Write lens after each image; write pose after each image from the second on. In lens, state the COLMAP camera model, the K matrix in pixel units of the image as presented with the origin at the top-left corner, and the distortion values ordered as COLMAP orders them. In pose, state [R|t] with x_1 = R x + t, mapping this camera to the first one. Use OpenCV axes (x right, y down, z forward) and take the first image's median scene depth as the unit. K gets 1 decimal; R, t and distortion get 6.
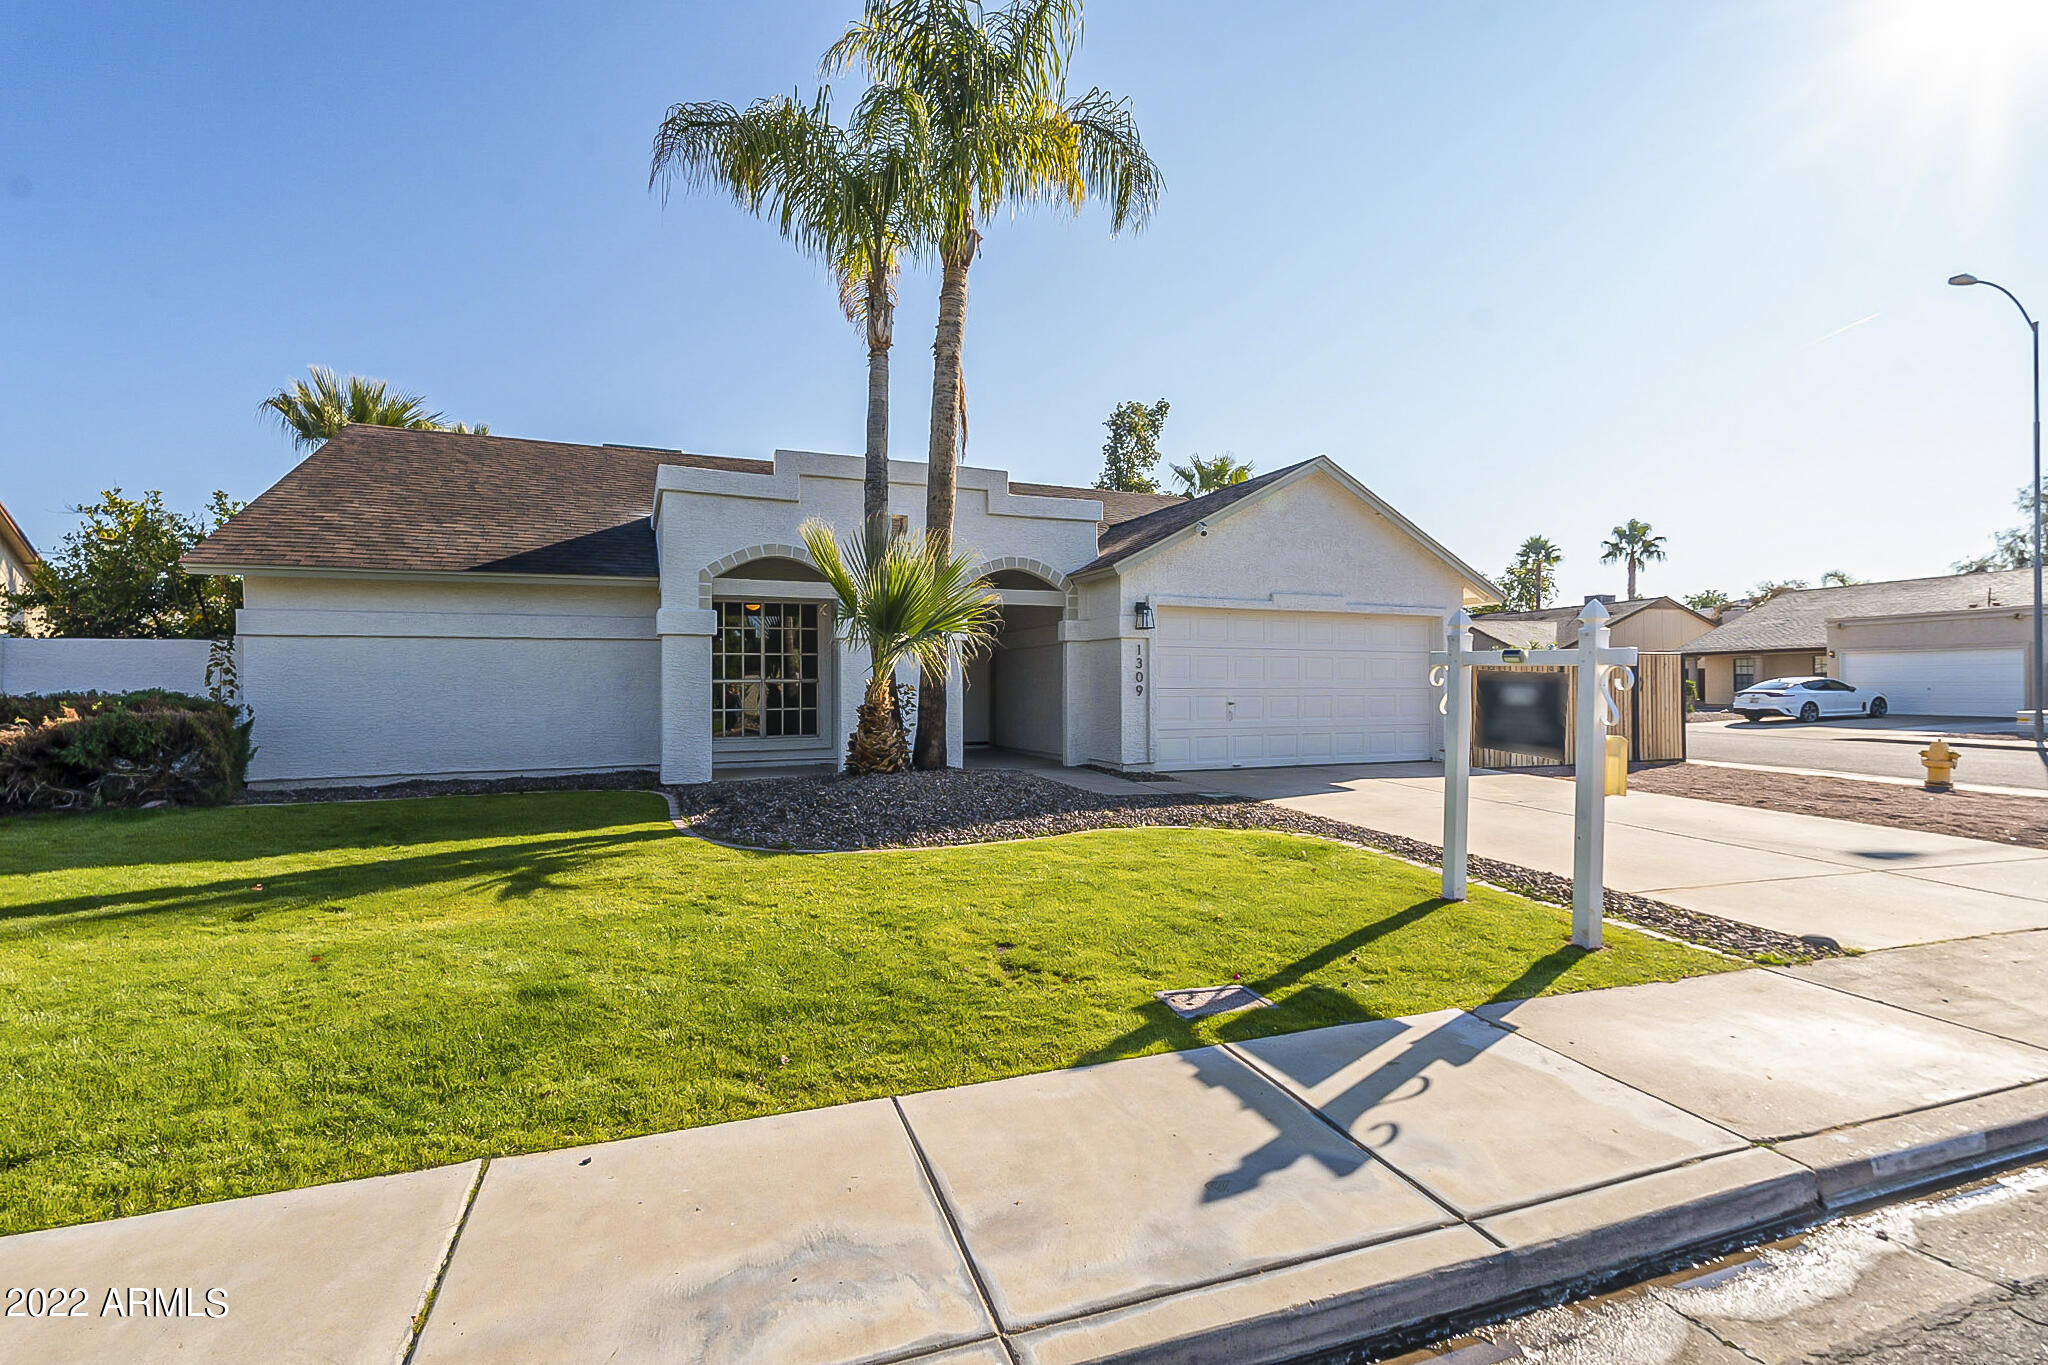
lens RADIAL K [[921.0, 0, 991.5], [0, 921.0, 669.9], [0, 0, 1]] dist [-0.000760, 0.000861]
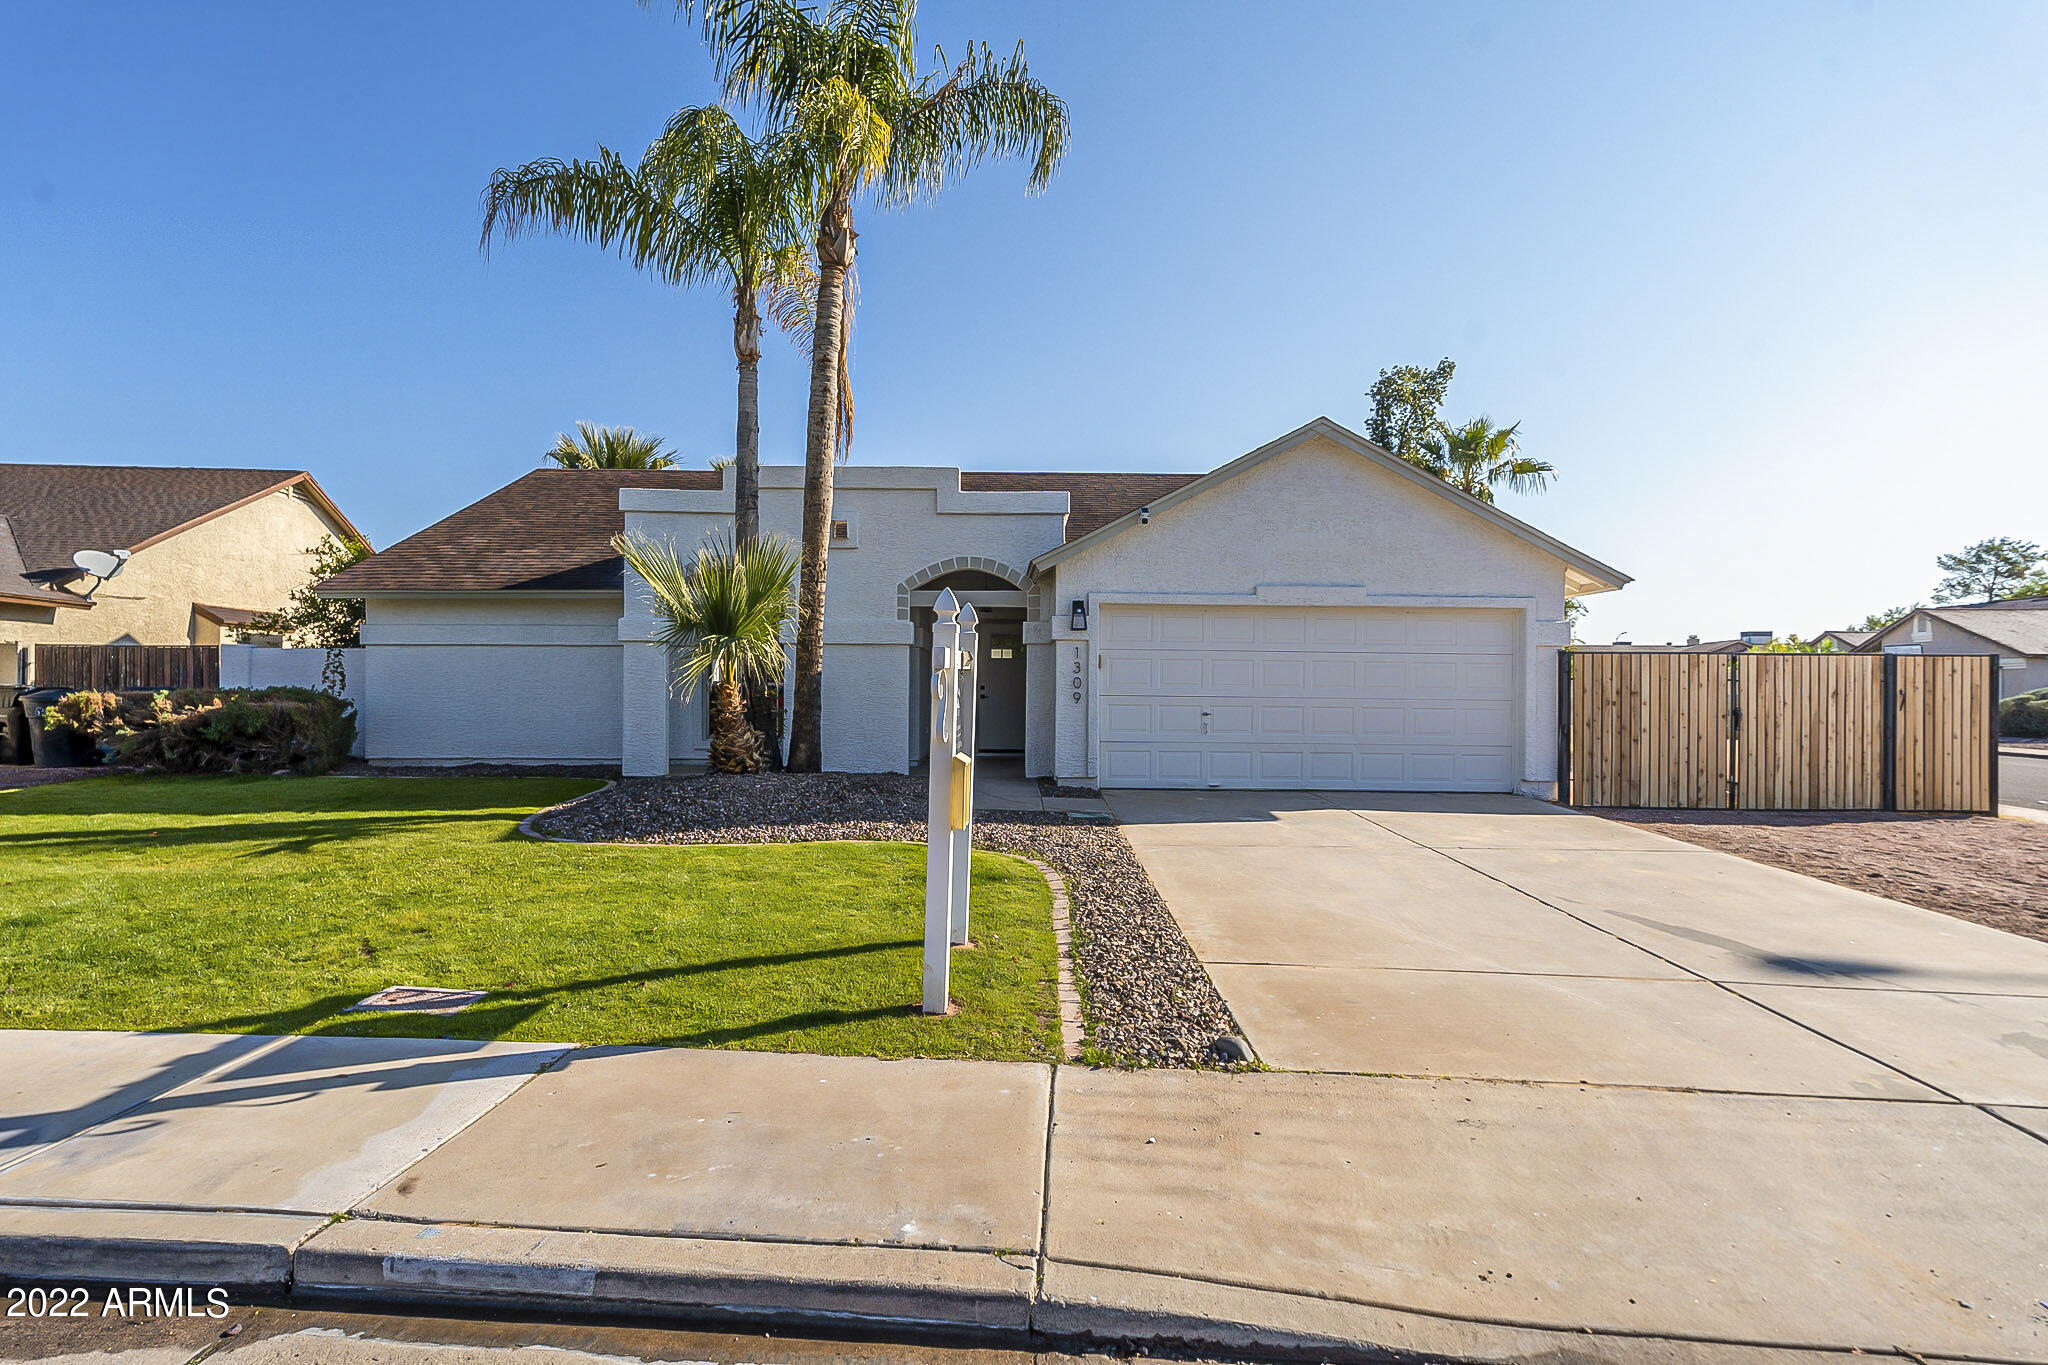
lens RADIAL K [[946.0, 0, 980.0], [0, 946.0, 679.0], [0, 0, 1]] dist [0.002731, -0.000537]
pose [[0.924757, 0.006082, -0.380511, 0.482044], [-0.004757, 0.999979, 0.004422, 0.000436], [0.380530, -0.002279, 0.924766, 0.112492]]
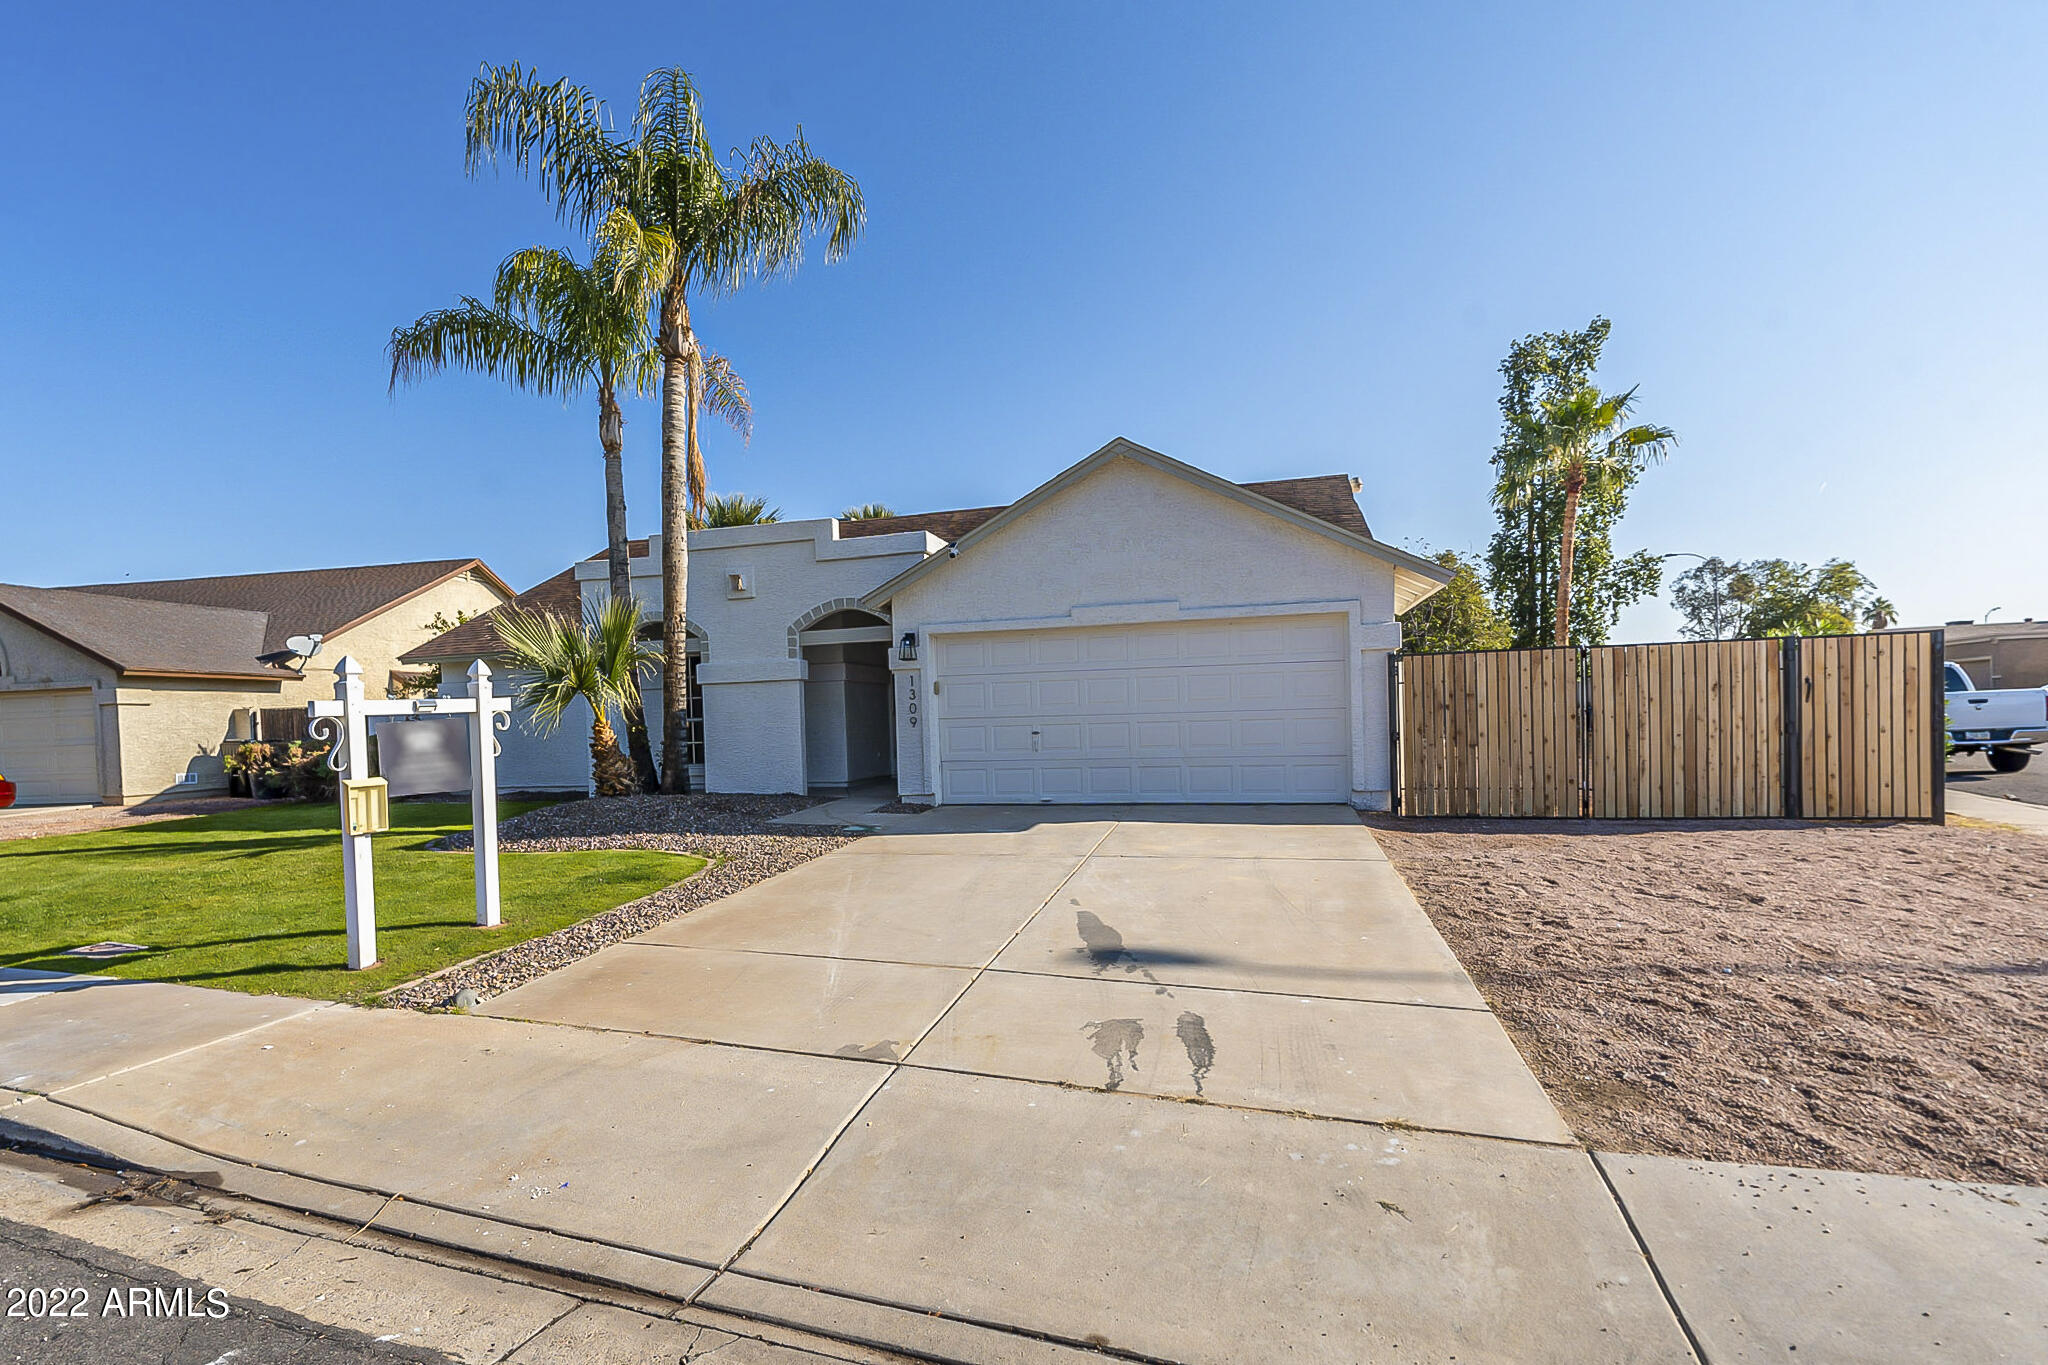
lens RADIAL K [[921.0, 0, 952.9], [0, 921.0, 729.3], [0, 0, 1]] dist [-0.000760, 0.000861]
pose [[0.790883, -0.013331, -0.611822, 0.904841], [0.038935, 0.998833, 0.028565, 0.004210], [0.610728, -0.046413, 0.790479, 0.271202]]
